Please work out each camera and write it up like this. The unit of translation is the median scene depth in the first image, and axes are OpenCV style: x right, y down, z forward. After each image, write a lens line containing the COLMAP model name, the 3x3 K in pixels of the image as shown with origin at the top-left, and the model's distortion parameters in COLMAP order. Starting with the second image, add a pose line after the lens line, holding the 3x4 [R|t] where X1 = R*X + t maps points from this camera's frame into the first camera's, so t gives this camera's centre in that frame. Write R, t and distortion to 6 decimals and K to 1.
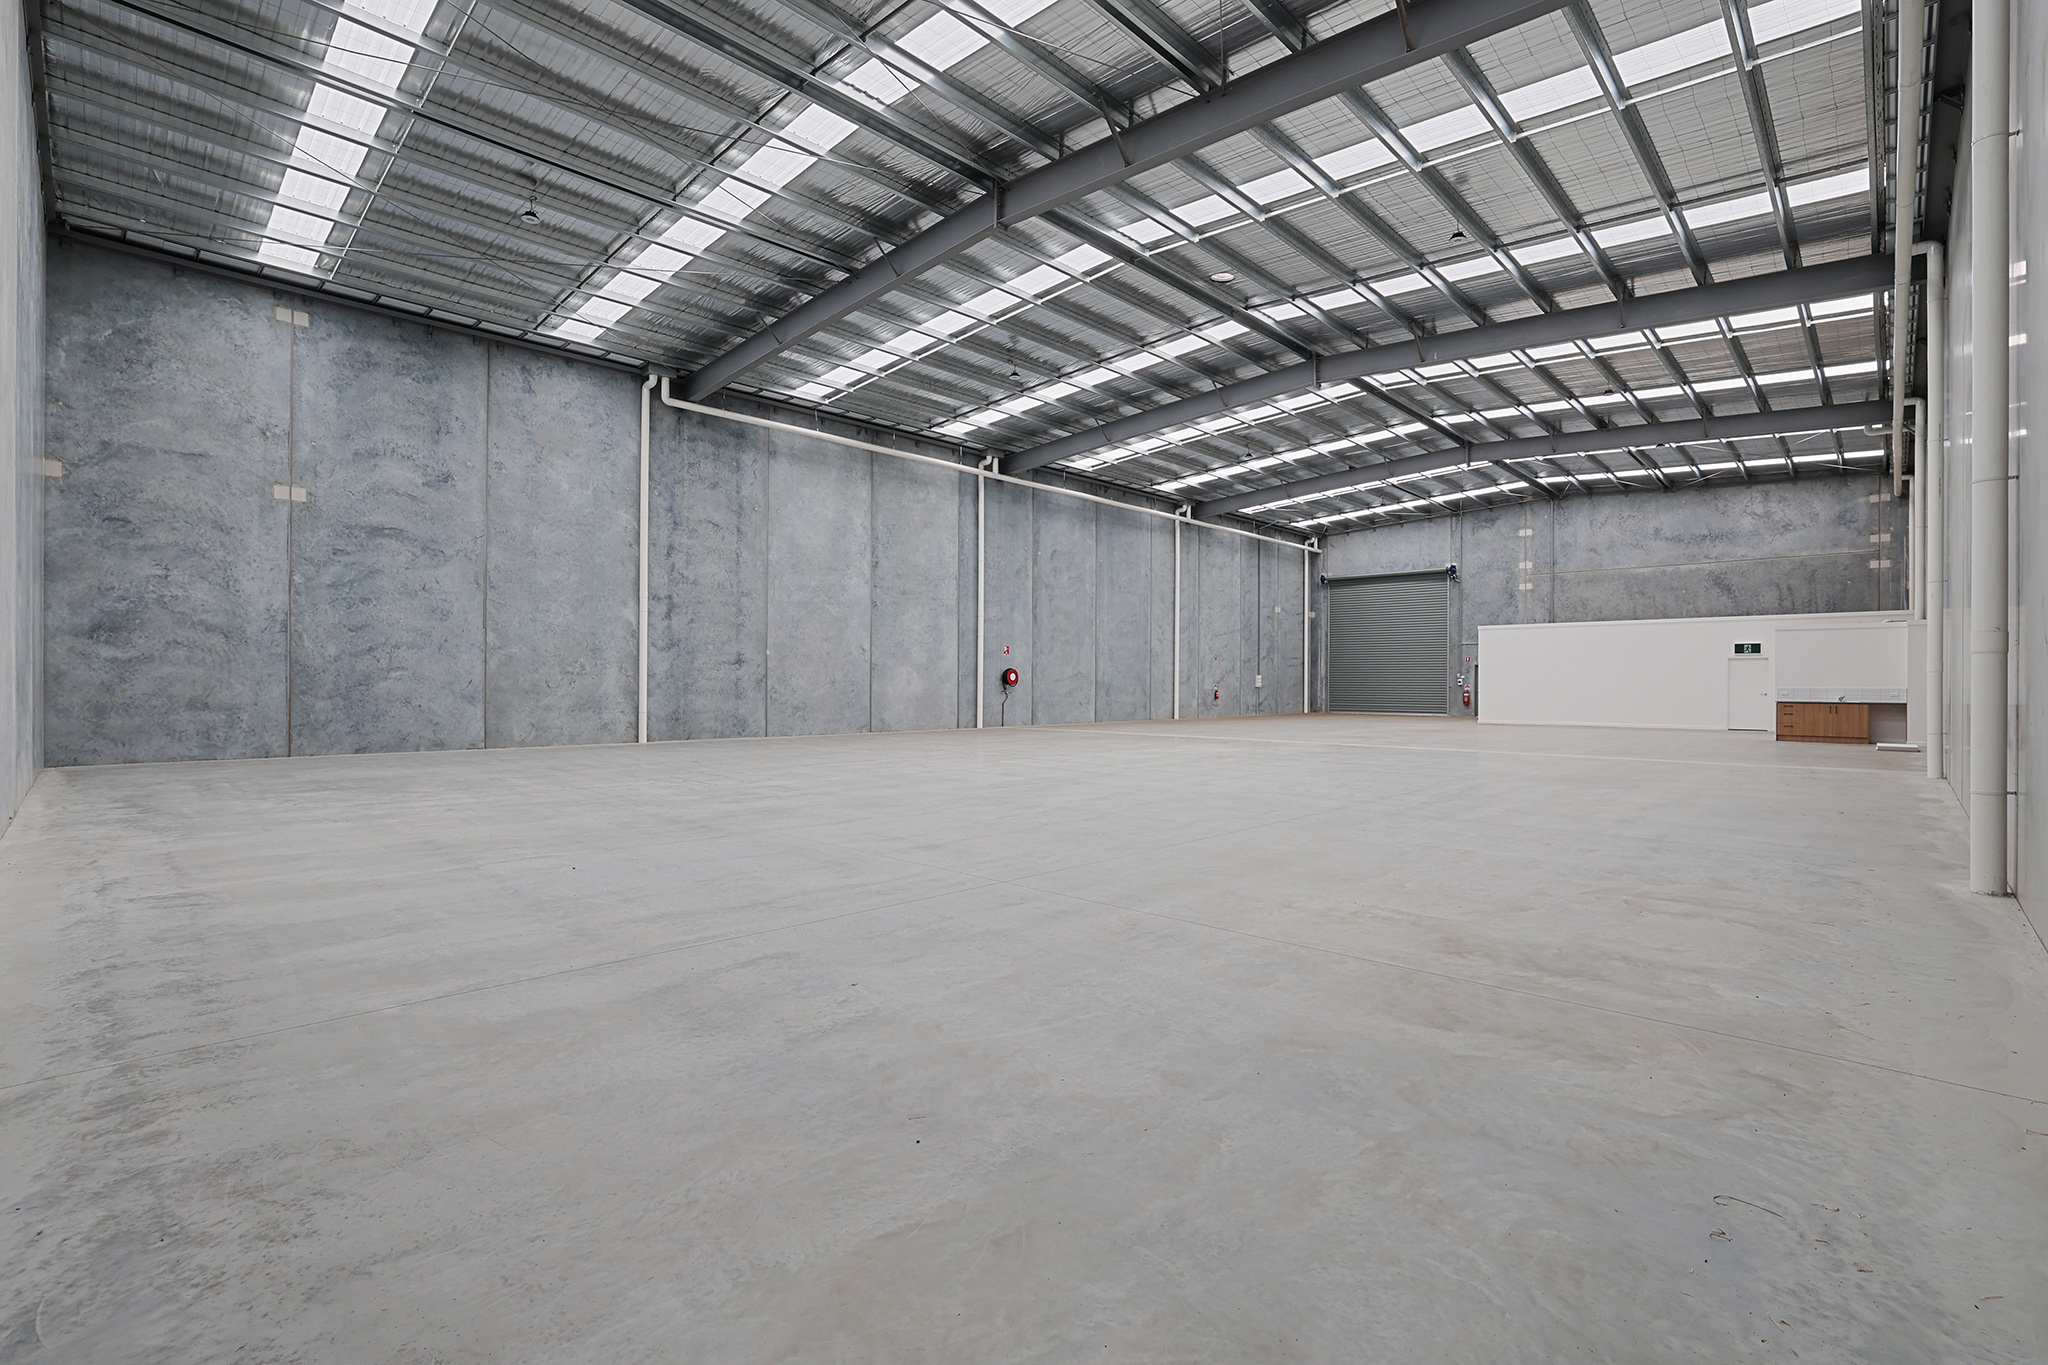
lens RADIAL K [[901.1, 0, 1022.7], [0, 901.1, 661.9], [0, 0, 1]] dist [-0.073099, -0.000152]
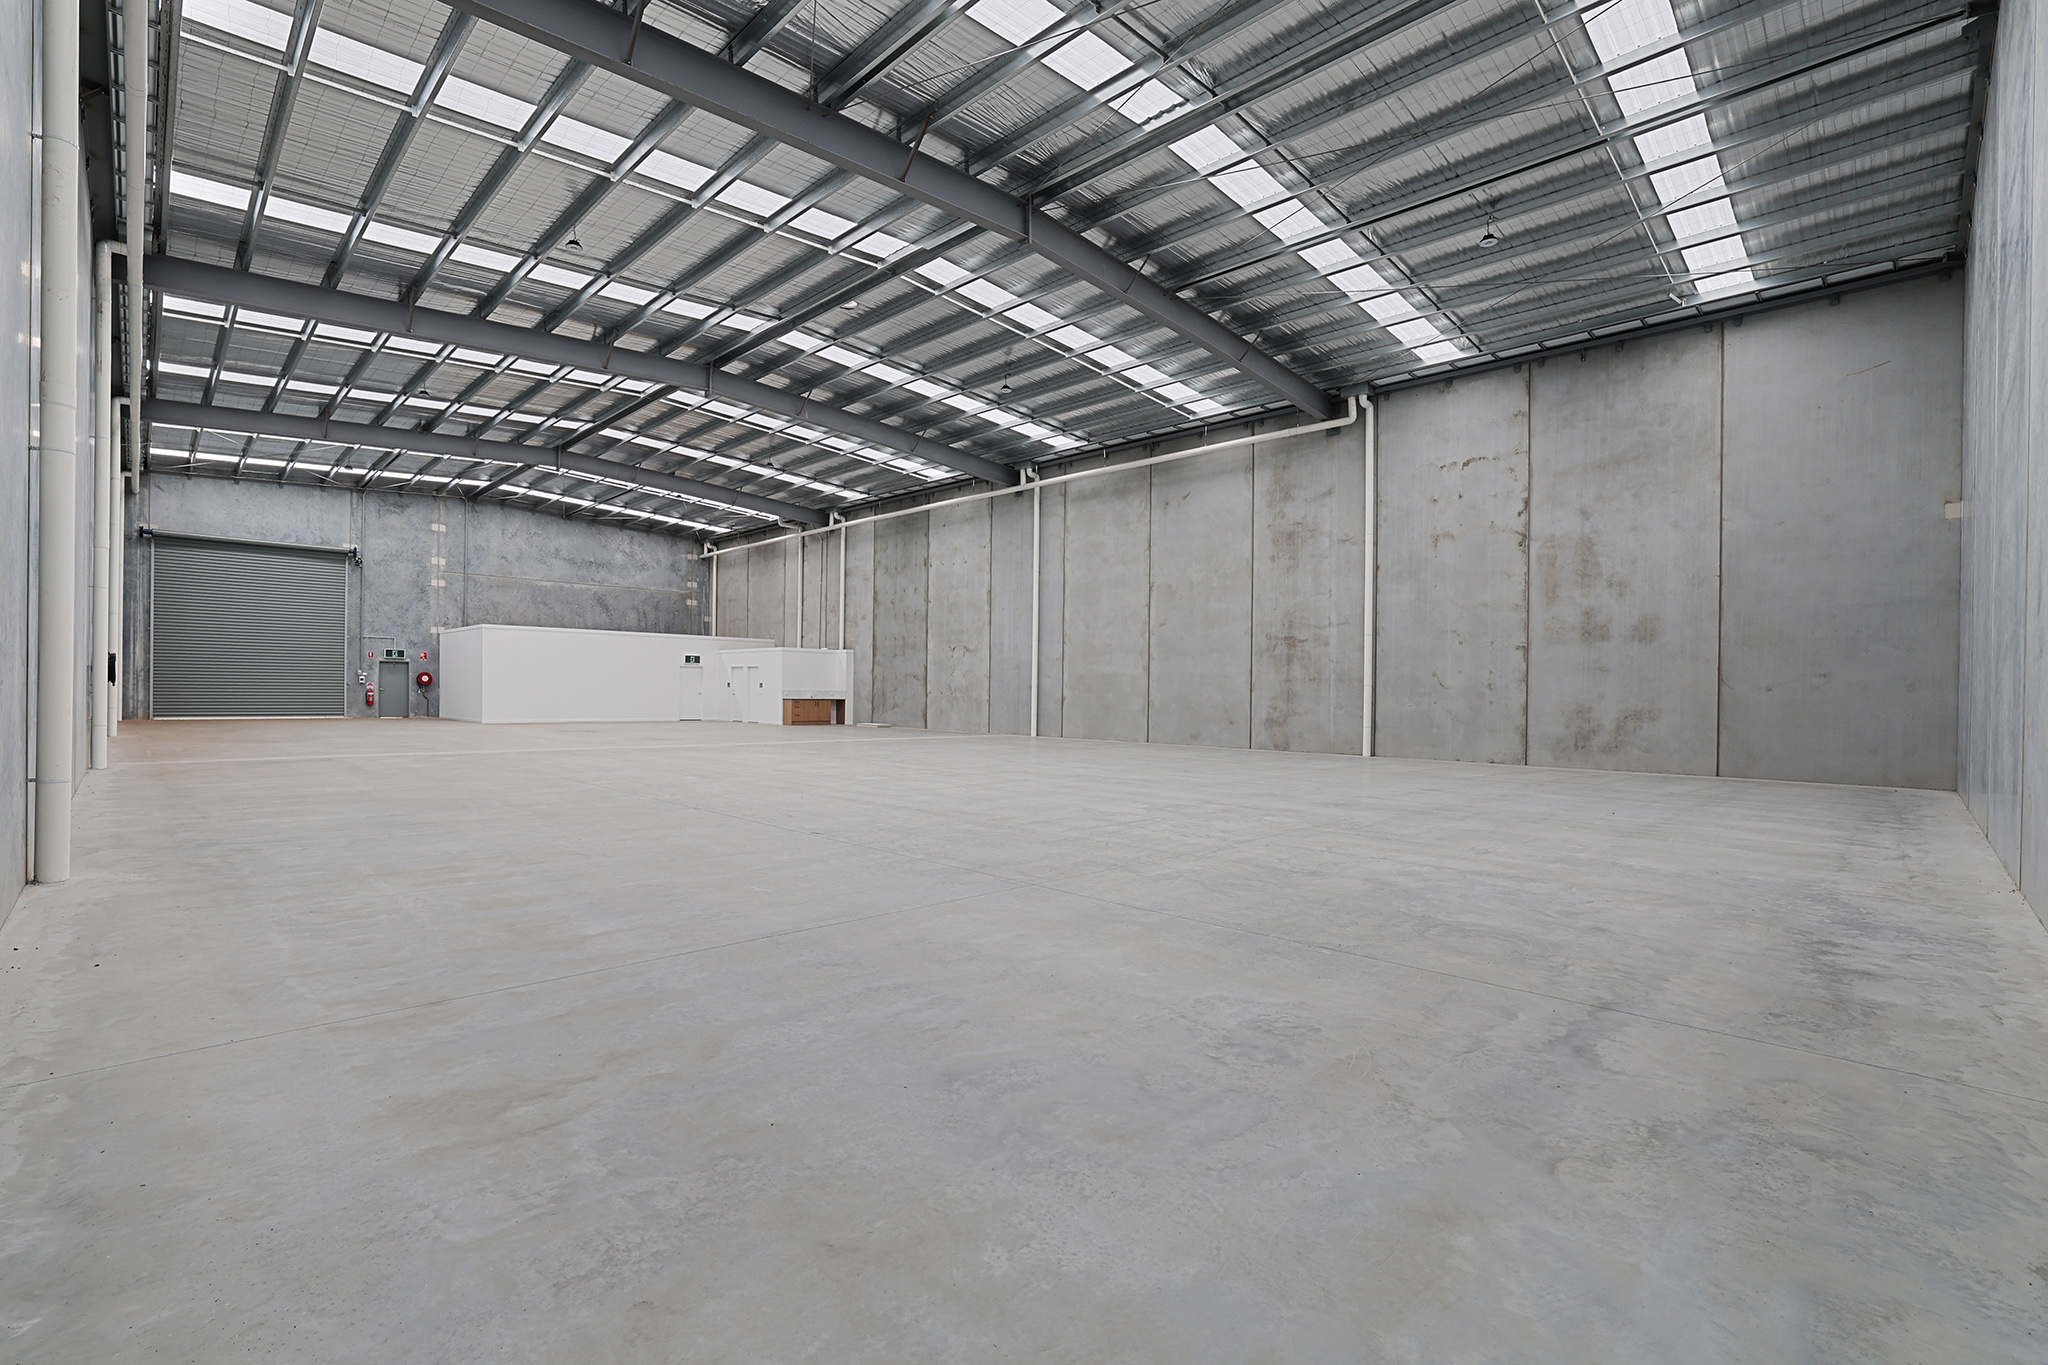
lens RADIAL K [[850.7, 0, 1024.0], [0, 850.7, 682.5], [0, 0, 1]] dist [-0.063949, 0.000013]
pose [[-0.014761, 0.006075, 0.999873, -0.377933], [-0.035587, 0.999345, -0.006597, 0.008574], [-0.999258, -0.035680, -0.014535, 0.382508]]
